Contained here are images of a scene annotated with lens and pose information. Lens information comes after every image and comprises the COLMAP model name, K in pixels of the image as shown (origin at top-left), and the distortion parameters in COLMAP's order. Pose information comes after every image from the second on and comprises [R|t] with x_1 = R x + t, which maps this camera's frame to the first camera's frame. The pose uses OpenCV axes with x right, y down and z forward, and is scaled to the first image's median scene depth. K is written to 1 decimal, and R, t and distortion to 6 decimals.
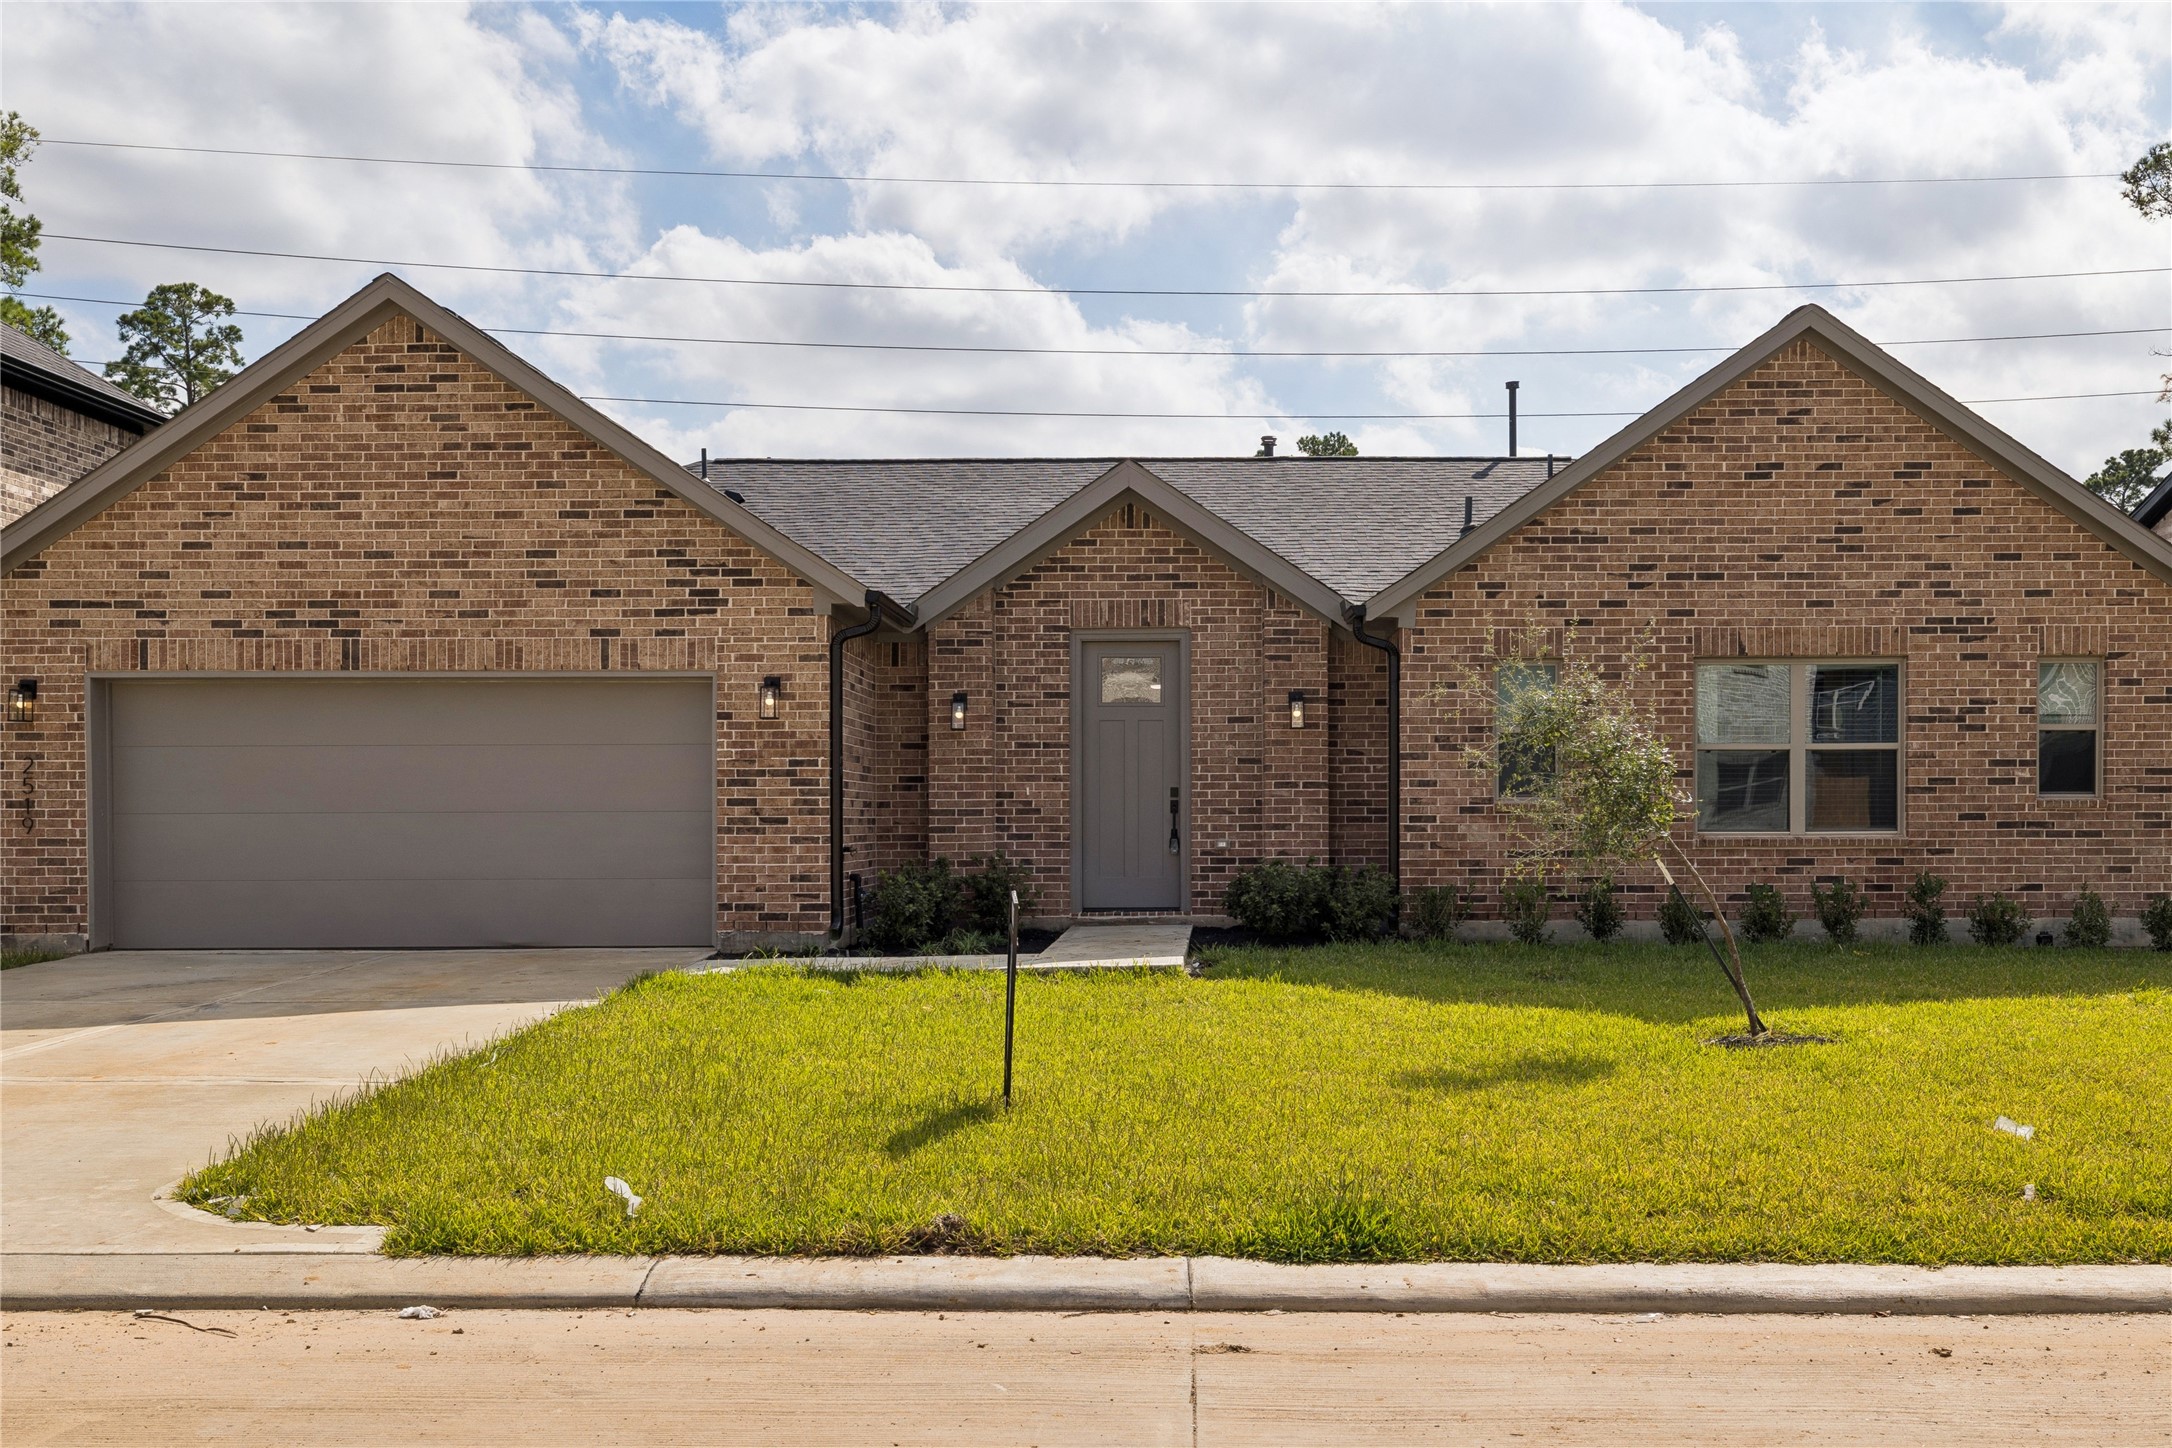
lens RADIAL K [[2056.6, 0, 1086.0], [0, 2056.6, 724.0], [0, 0, 1]] dist [-0.002590, 0.013758]
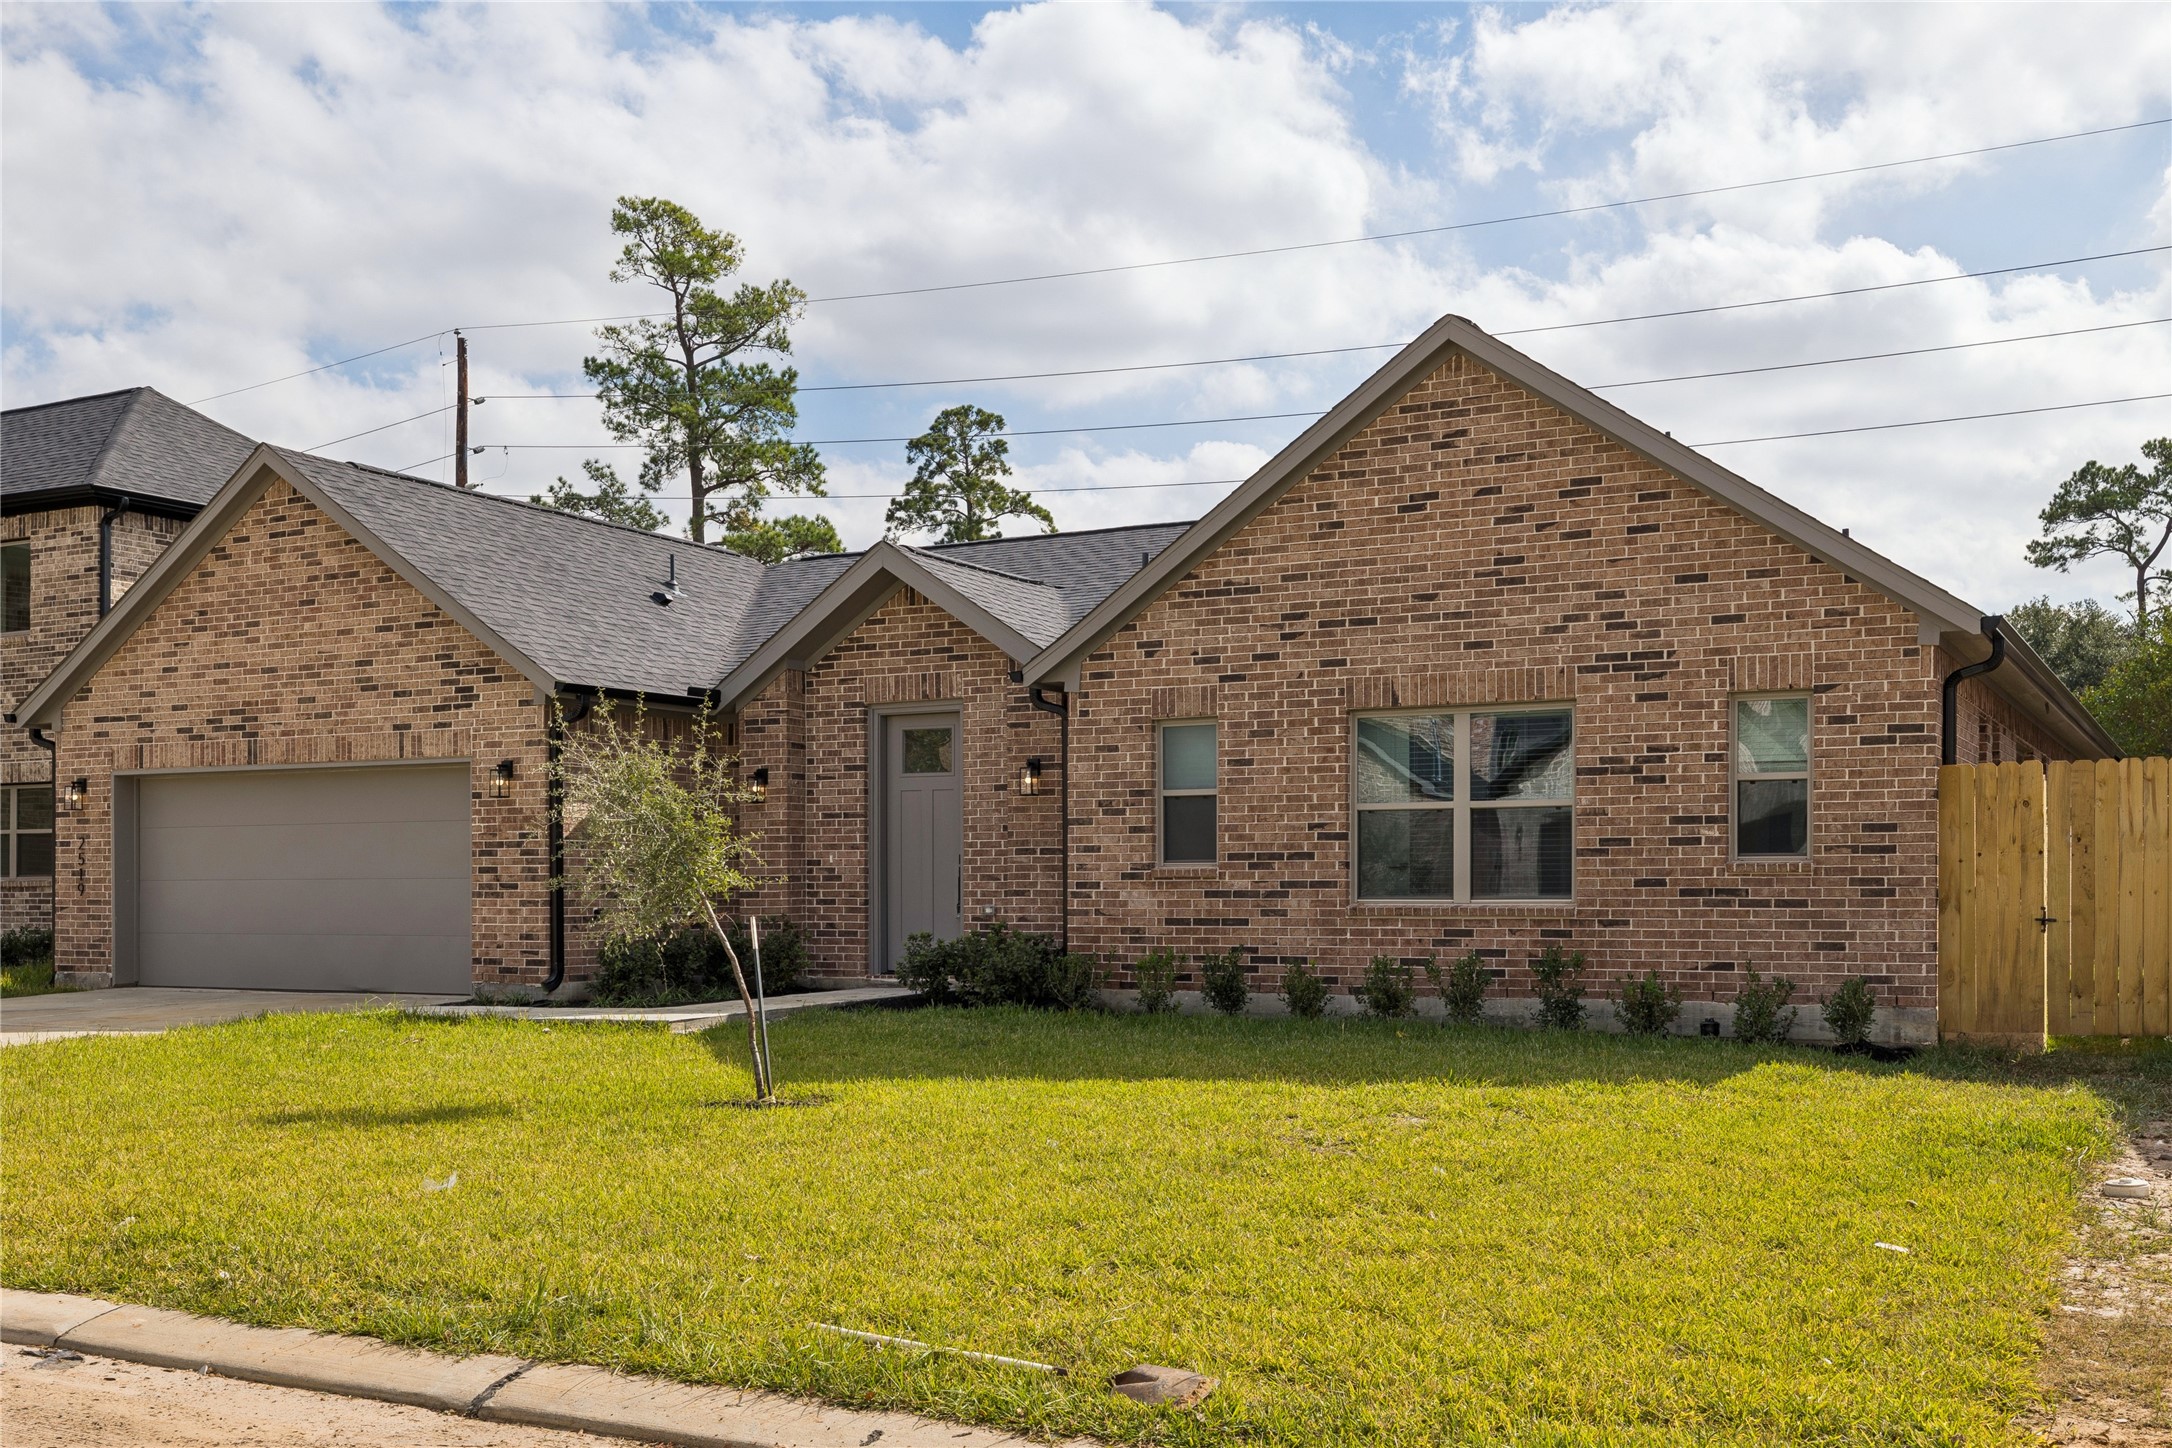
lens RADIAL K [[2110.3, 0, 1086.4], [0, 2110.3, 760.2], [0, 0, 1]] dist [0.000219, 0.004212]
pose [[0.880608, -0.027527, -0.473045, 0.641359], [0.020596, 0.999591, -0.019826, 0.006374], [0.473398, 0.007716, 0.880815, 0.109707]]
